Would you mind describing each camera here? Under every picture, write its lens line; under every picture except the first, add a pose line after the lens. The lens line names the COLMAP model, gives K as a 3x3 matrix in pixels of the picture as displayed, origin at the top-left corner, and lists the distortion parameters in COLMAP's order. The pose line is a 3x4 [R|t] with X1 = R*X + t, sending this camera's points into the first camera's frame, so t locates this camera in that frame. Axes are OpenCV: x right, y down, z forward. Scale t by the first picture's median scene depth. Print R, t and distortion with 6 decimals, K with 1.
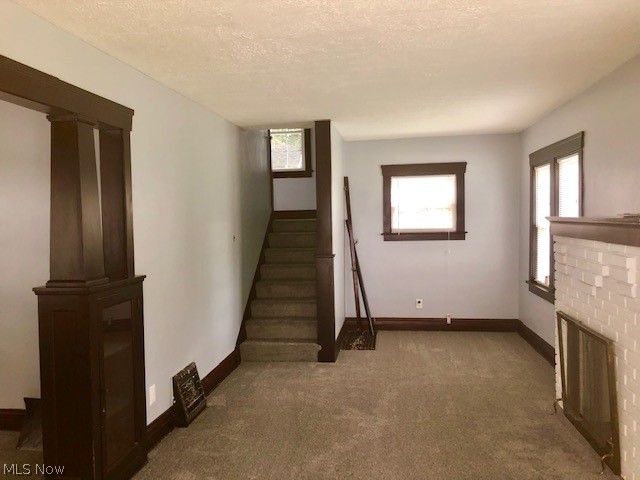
lens RADIAL K [[522.1, 0, 320.0], [0, 522.1, 240.0], [0, 0, 1]] dist [0.056664, -0.075959]
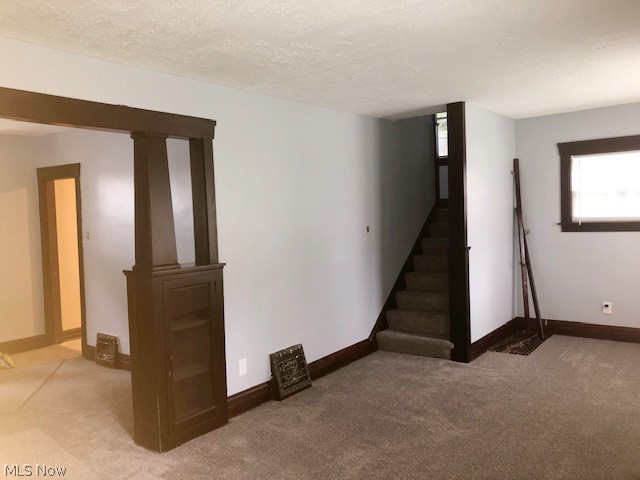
lens RADIAL K [[527.6, 0, 318.7], [0, 527.6, 233.5], [0, 0, 1]] dist [0.036627, -0.009590]
pose [[0.873854, 0.012783, -0.486020, 0.269870], [-0.004001, 0.999810, 0.019102, -0.013667], [0.486172, -0.014747, 0.873739, 0.057189]]
